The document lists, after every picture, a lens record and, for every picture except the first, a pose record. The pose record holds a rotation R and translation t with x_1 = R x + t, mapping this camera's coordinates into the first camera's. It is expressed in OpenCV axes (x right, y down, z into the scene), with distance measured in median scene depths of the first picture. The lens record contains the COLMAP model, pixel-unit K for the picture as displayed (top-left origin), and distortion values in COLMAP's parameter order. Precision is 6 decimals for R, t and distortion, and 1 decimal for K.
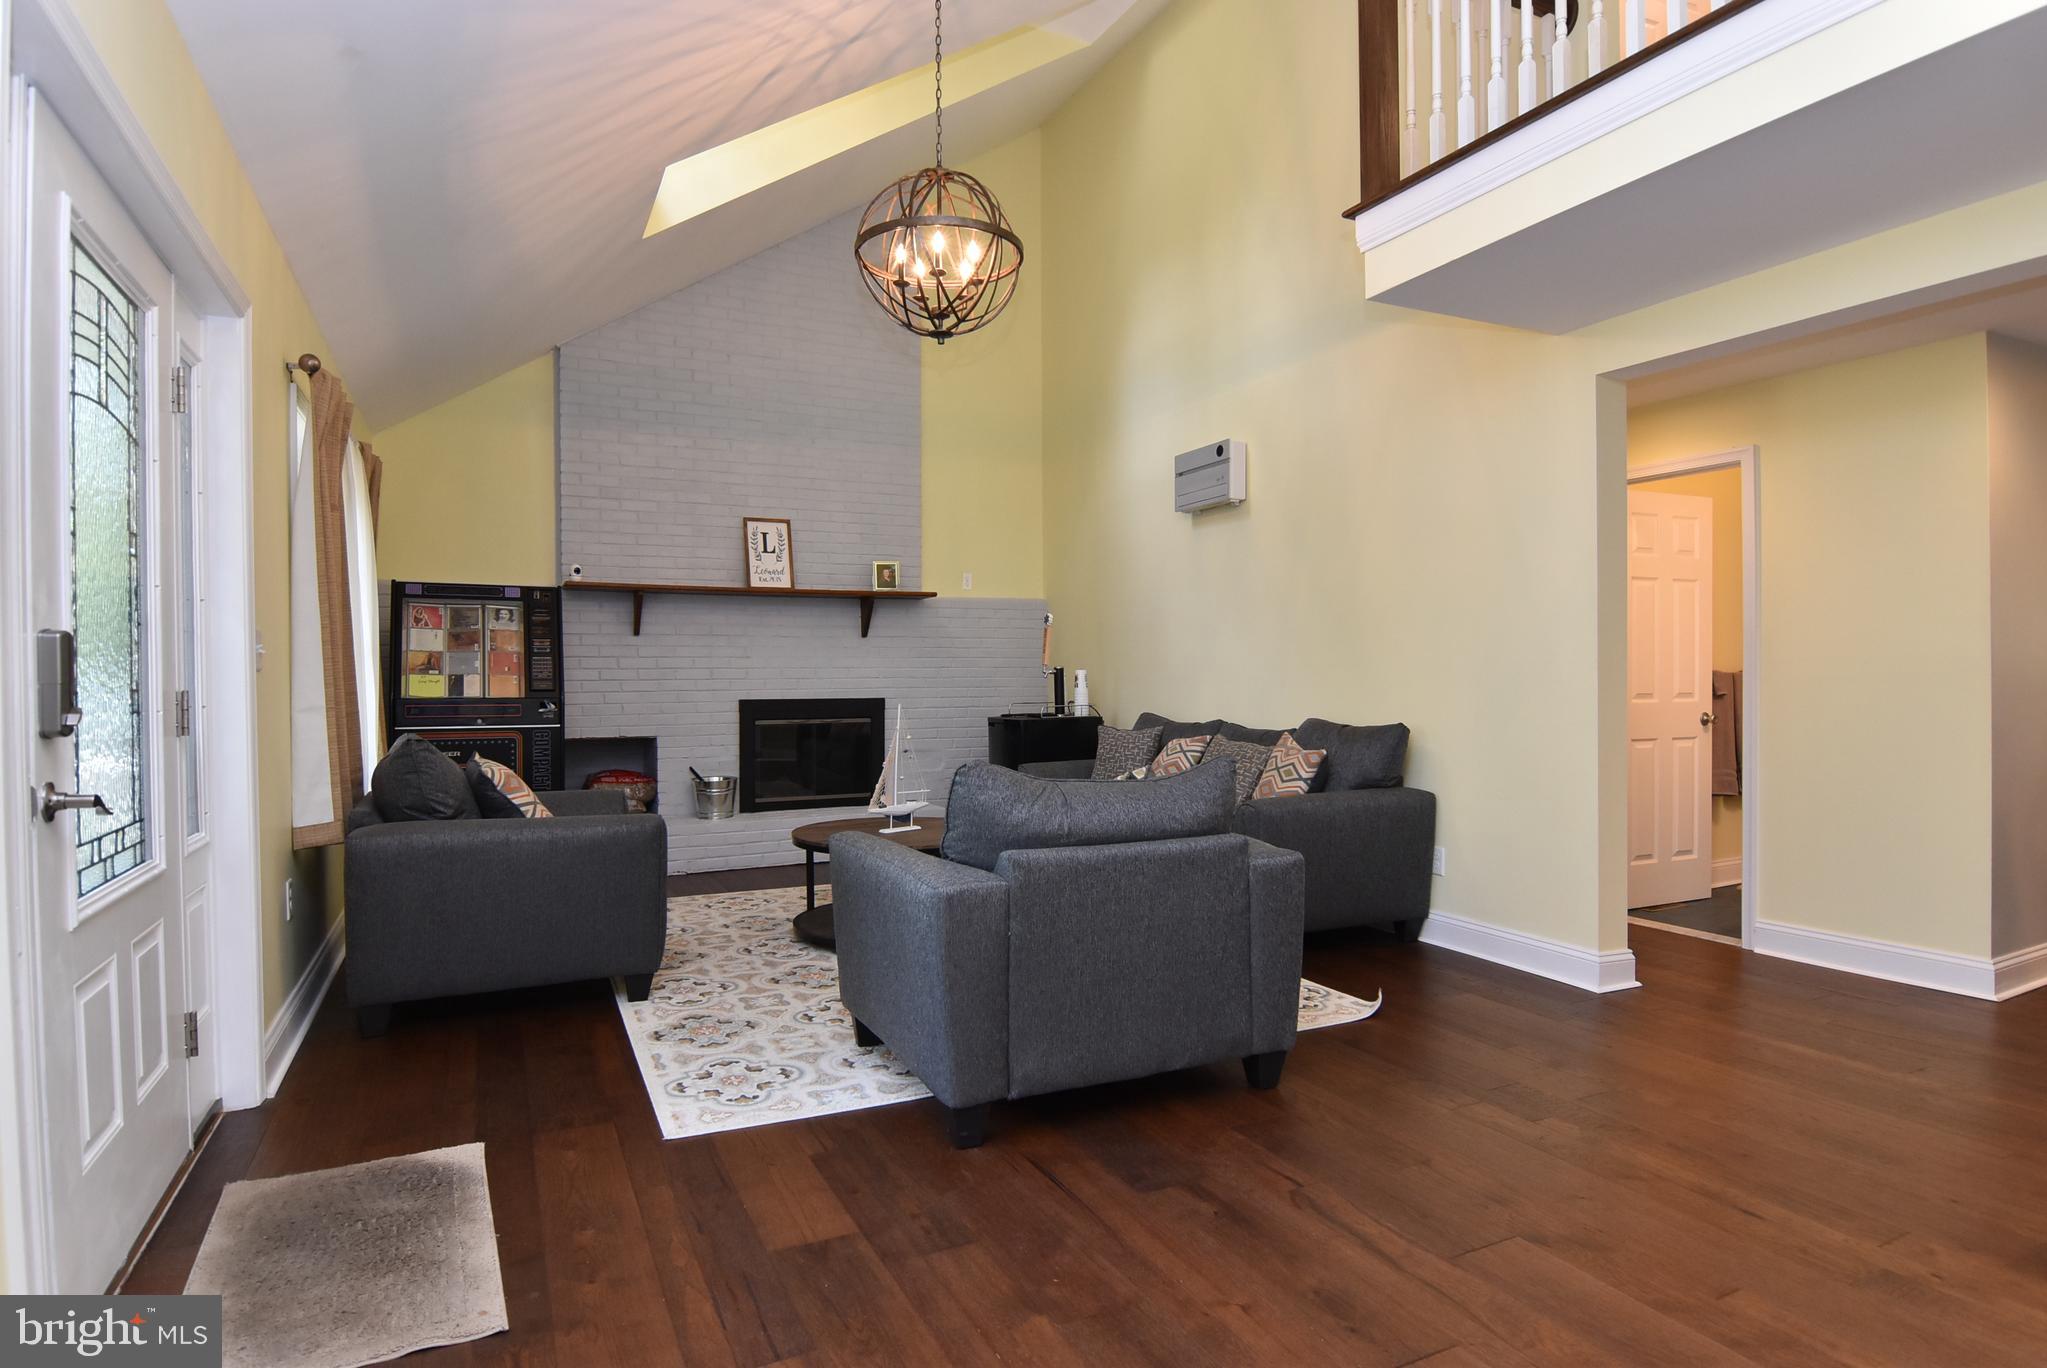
lens RADIAL K [[1088.1, 0, 1033.3], [0, 1088.1, 690.9], [0, 0, 1]] dist [0.003990, -0.018554]
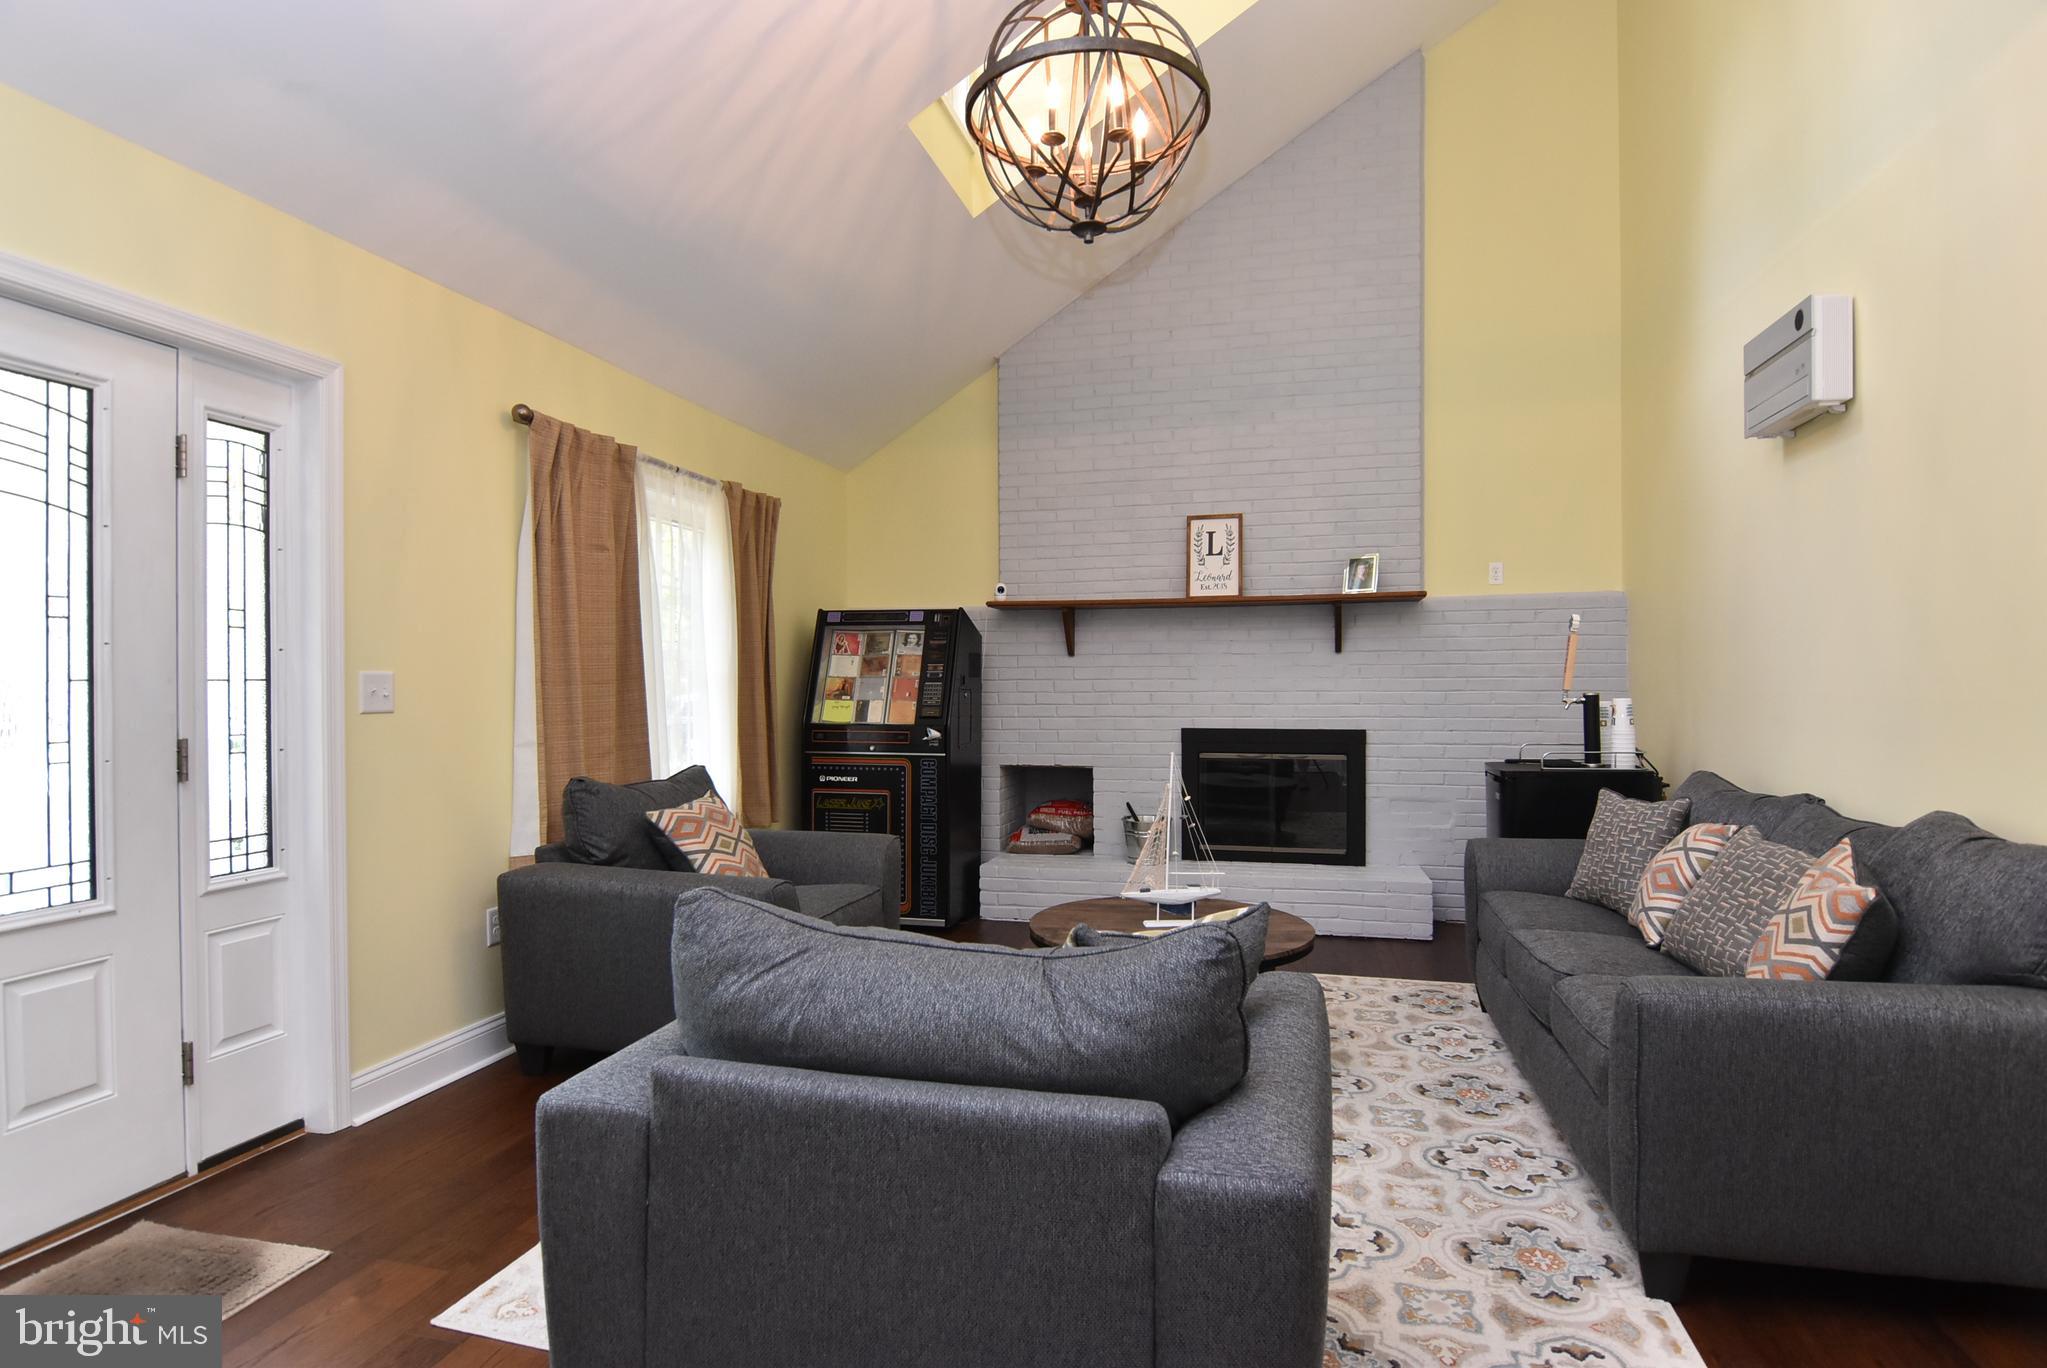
lens RADIAL K [[1088.1, 0, 1039.9], [0, 1088.1, 688.0], [0, 0, 1]] dist [0.003990, -0.018554]
pose [[0.763850, 0.005596, -0.645369, 0.211679], [-0.009699, 0.999949, -0.002809, -0.021534], [0.645321, 0.008405, 0.763866, 0.285583]]
